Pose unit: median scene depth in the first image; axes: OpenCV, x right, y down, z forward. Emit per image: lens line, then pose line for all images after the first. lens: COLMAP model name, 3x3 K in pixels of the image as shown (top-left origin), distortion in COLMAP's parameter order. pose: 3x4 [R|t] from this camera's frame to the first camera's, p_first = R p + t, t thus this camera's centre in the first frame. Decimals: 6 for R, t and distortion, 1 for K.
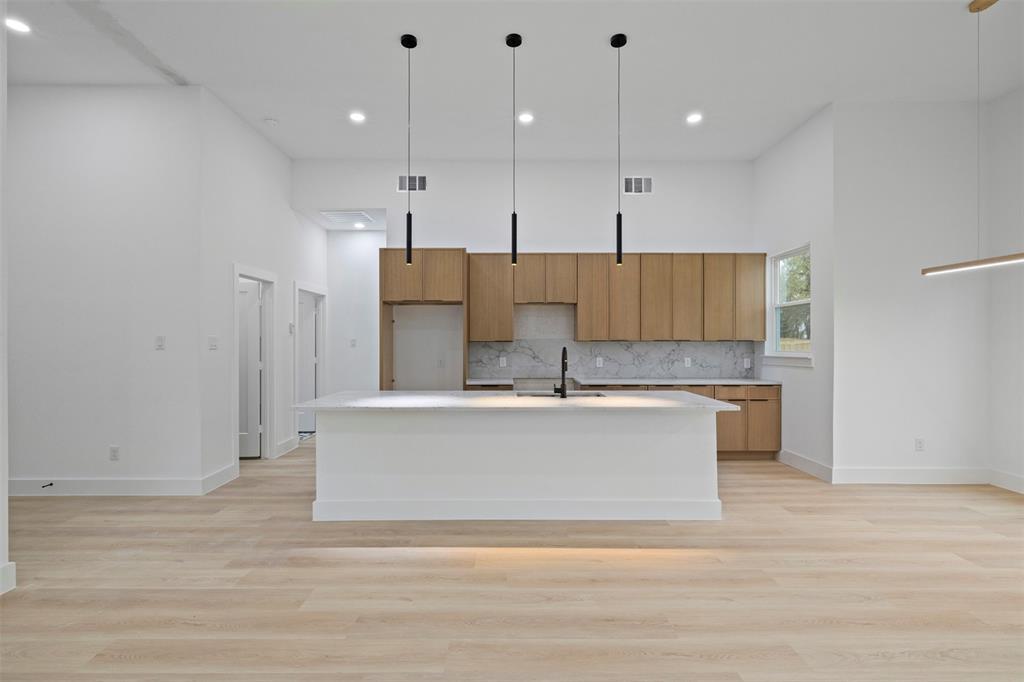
lens RADIAL K [[487.7, 0, 503.3], [0, 487.7, 342.1], [0, 0, 1]] dist [-0.004619, 0.000106]
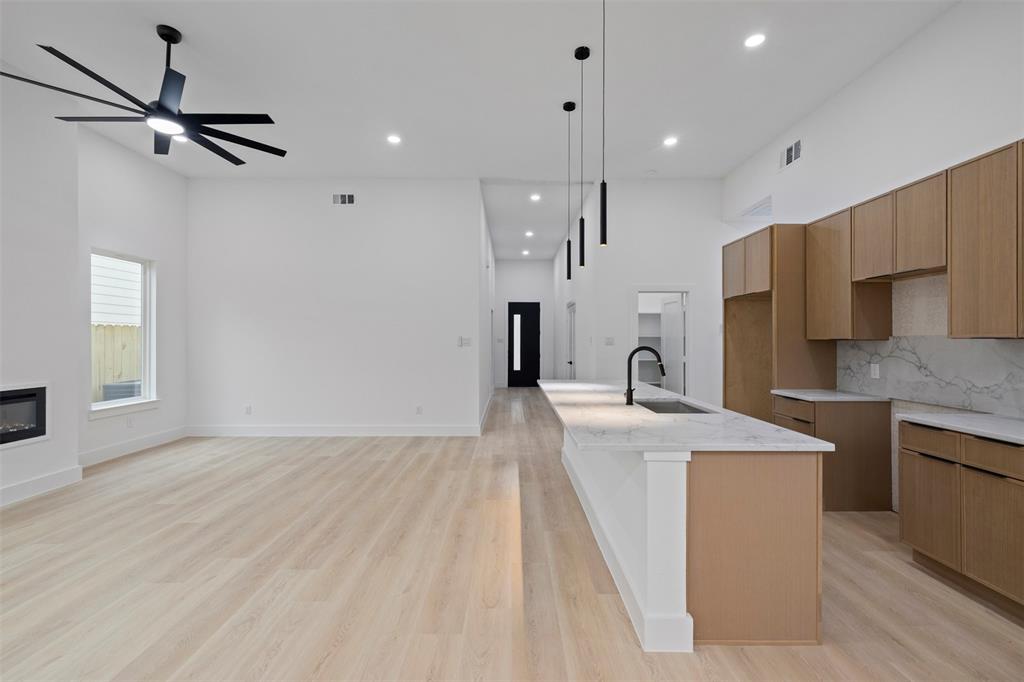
lens RADIAL K [[440.0, 0, 512.6], [0, 440.0, 337.9], [0, 0, 1]] dist [0.000501, 0.000737]
pose [[0.015534, -0.004623, -0.999869, 0.656797], [-0.001887, 0.999987, -0.004653, -0.000087], [0.999878, 0.001959, 0.015525, 0.568510]]
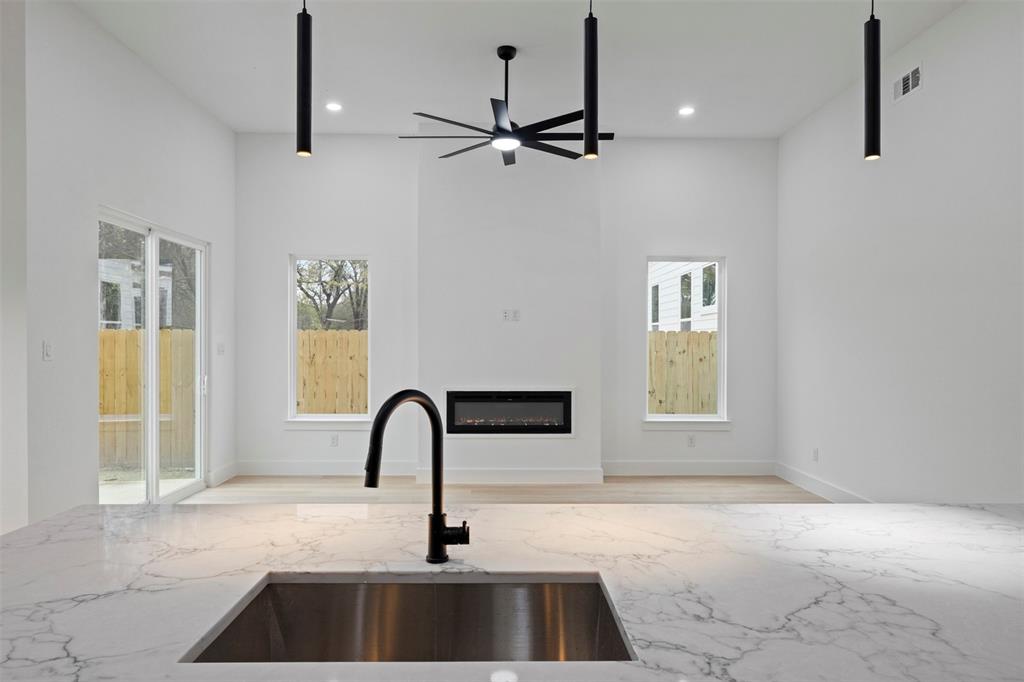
lens RADIAL K [[647.4, 0, 516.5], [0, 647.4, 339.3], [0, 0, 1]] dist [-0.009531, -0.005859]
pose [[-0.999485, -0.002348, -0.032008, 0.045926], [-0.002191, 0.999985, -0.004920, -0.011616], [0.032019, -0.004847, -0.999476, 1.021977]]
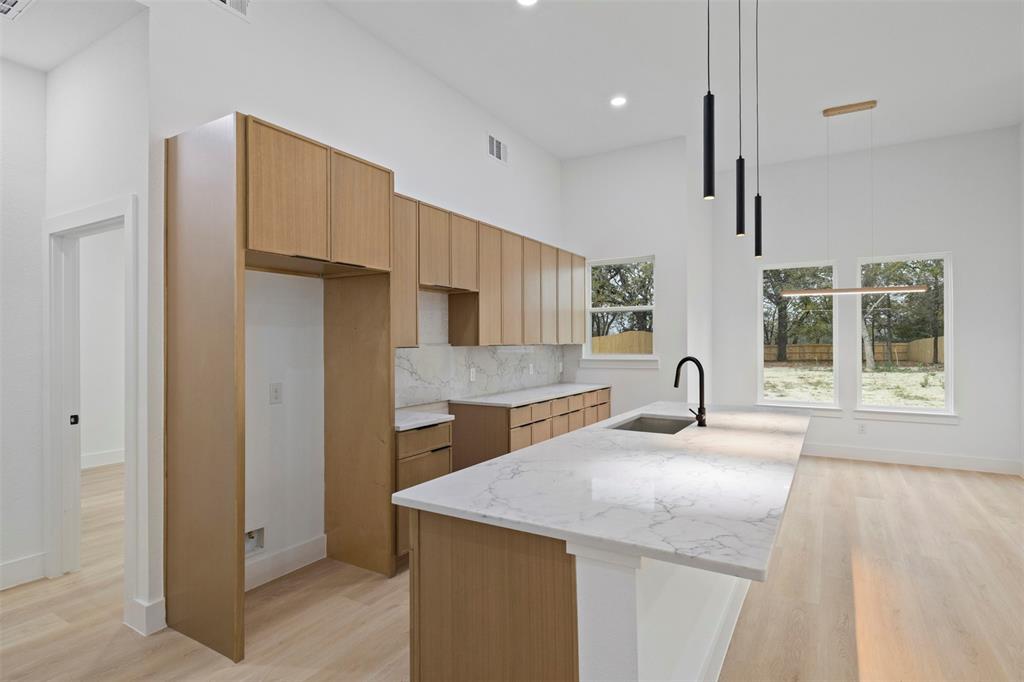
lens RADIAL K [[528.2, 0, 508.7], [0, 528.2, 341.1], [0, 0, 1]] dist [-0.001394, 0.000099]
pose [[0.512249, -0.001263, 0.858836, -0.514822], [0.002614, 0.999997, -0.000088, -0.010118], [-0.858833, 0.002290, 0.512251, 0.614166]]
